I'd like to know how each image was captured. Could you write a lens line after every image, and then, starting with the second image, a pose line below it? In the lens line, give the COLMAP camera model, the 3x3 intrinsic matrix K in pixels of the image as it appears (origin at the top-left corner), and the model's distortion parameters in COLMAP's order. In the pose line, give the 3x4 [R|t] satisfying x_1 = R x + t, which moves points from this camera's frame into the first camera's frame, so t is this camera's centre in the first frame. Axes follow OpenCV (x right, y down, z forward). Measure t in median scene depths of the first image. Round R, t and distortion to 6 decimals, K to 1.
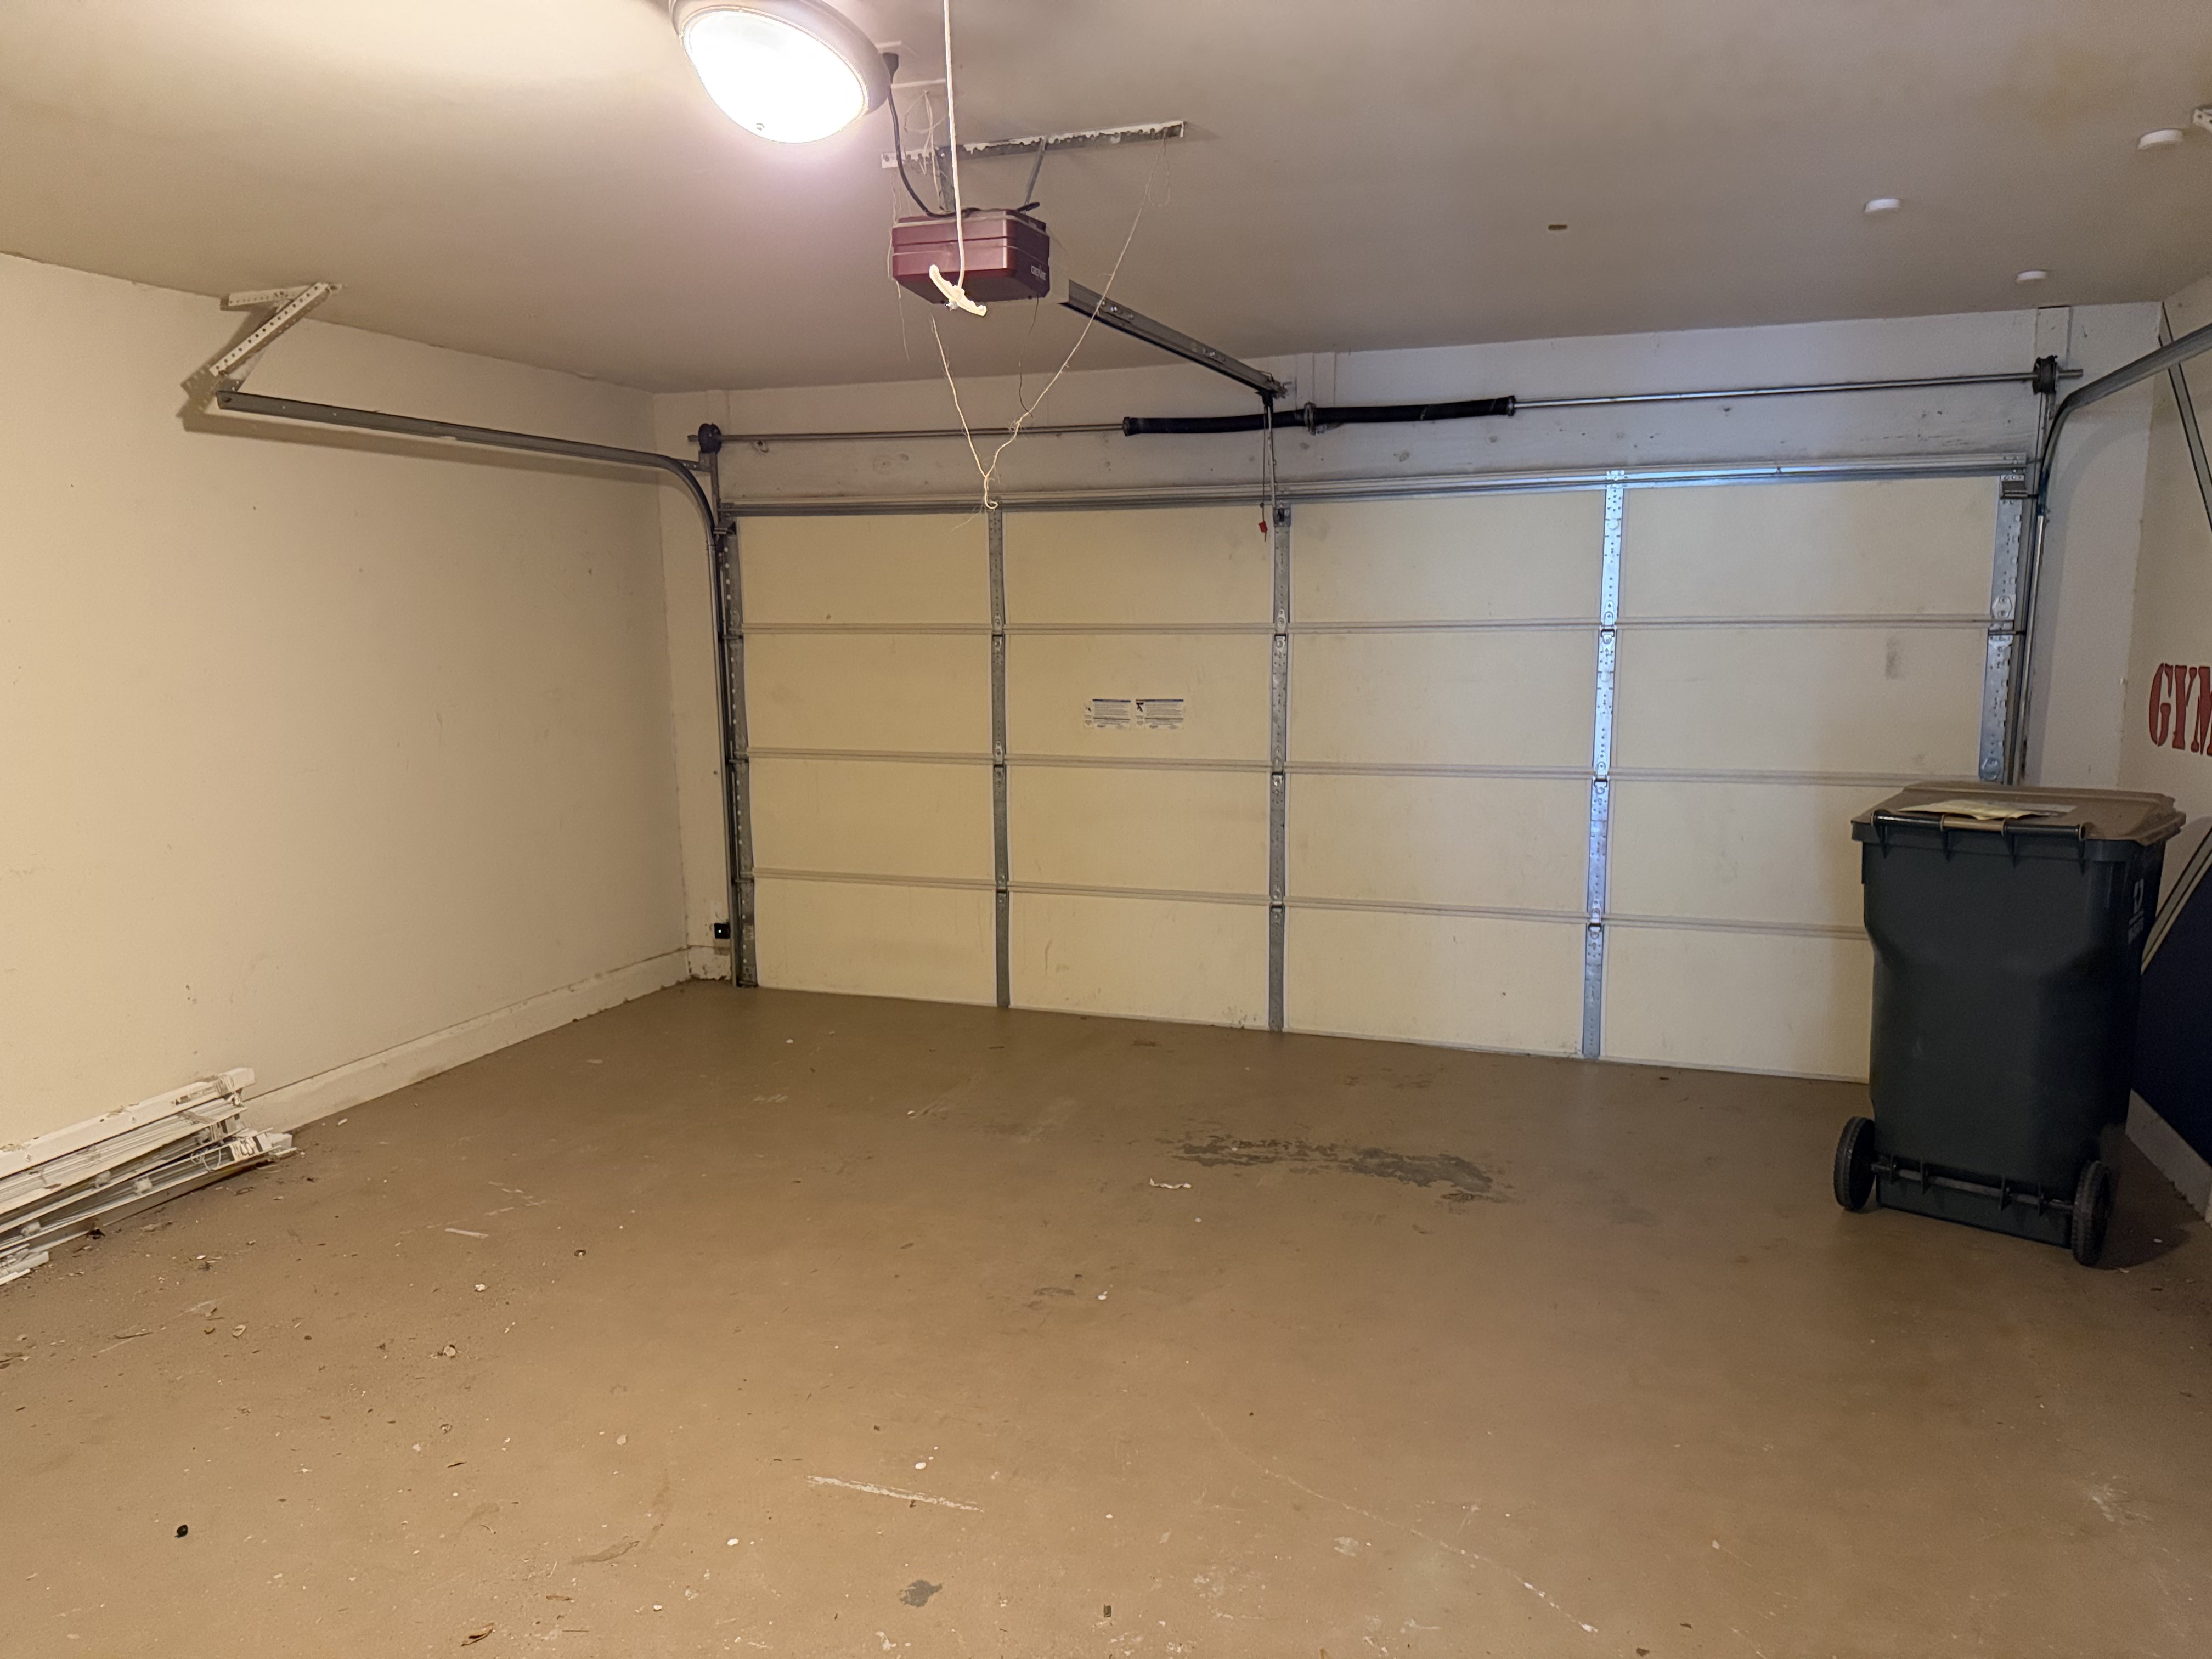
lens RADIAL K [[1542.2, 0, 1111.0], [0, 1542.2, 833.8], [0, 0, 1]] dist [0.003898, 0.000238]
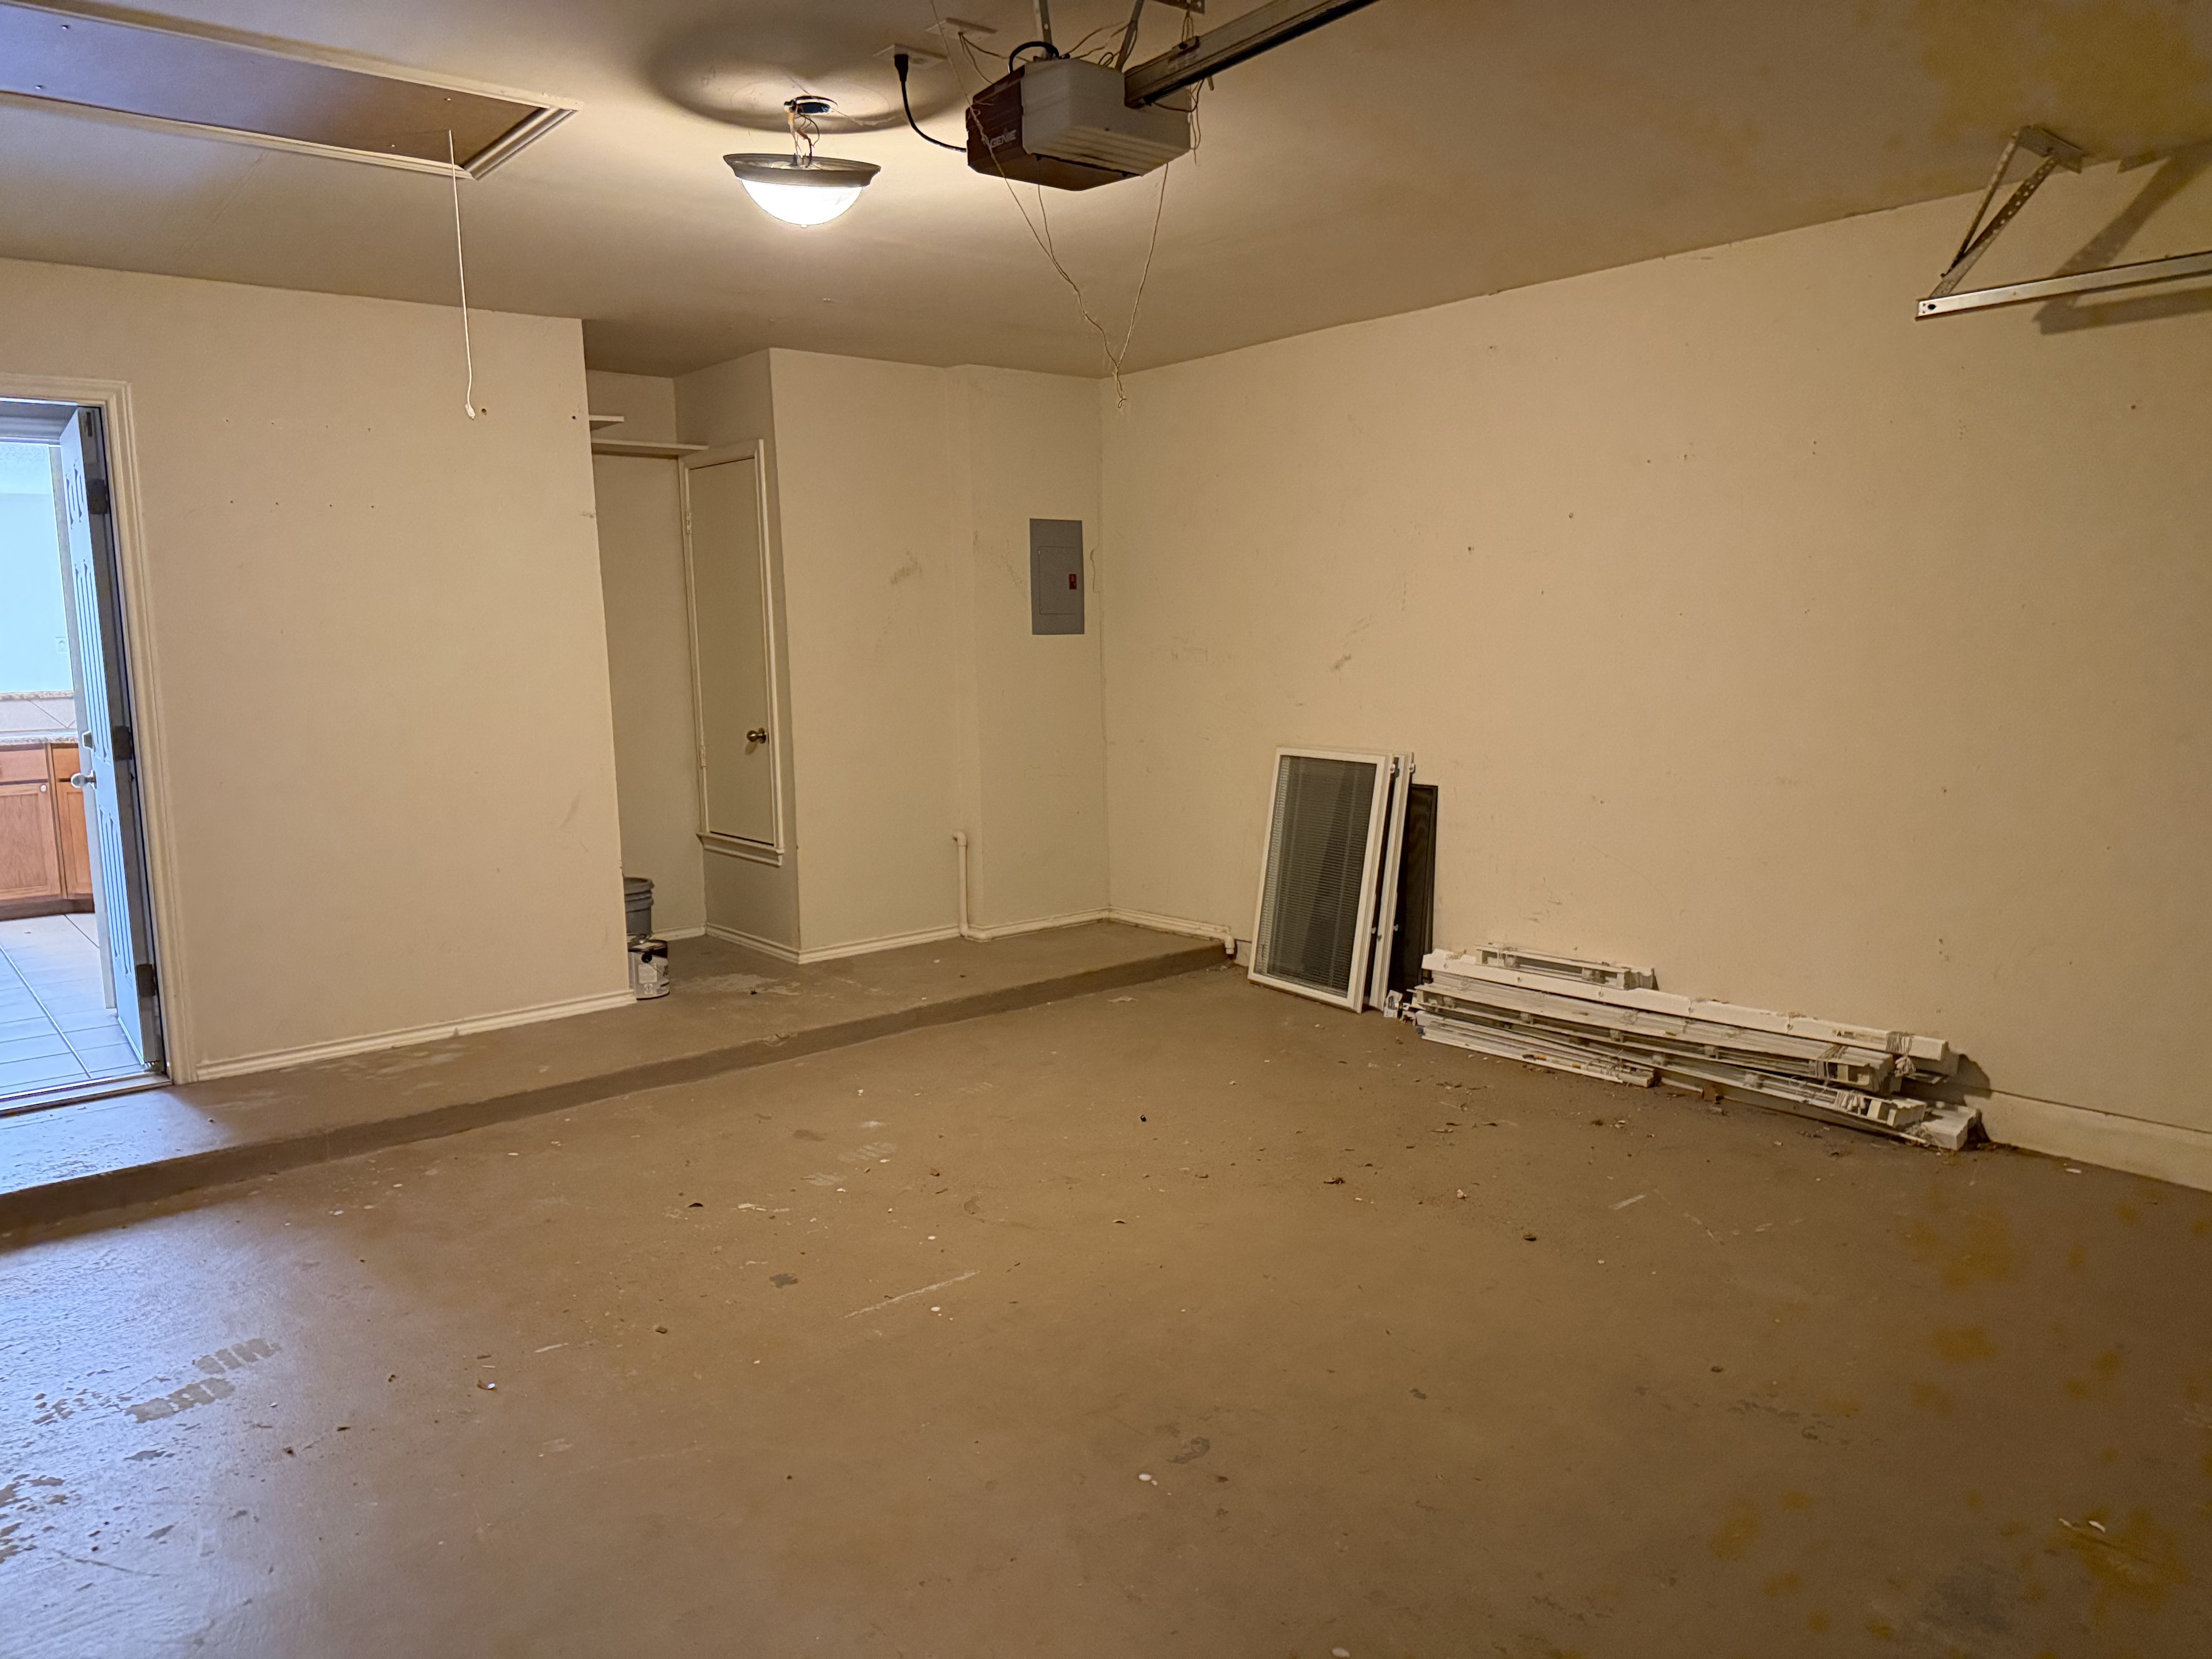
lens RADIAL K [[1542.2, 0, 1110.8], [0, 1542.2, 828.0], [0, 0, 1]] dist [0.003898, 0.000238]
pose [[-0.515953, 0.130540, -0.846612, 0.476845], [-0.104465, 0.971355, 0.213439, -0.122118], [0.850223, 0.198566, -0.487537, 1.059634]]
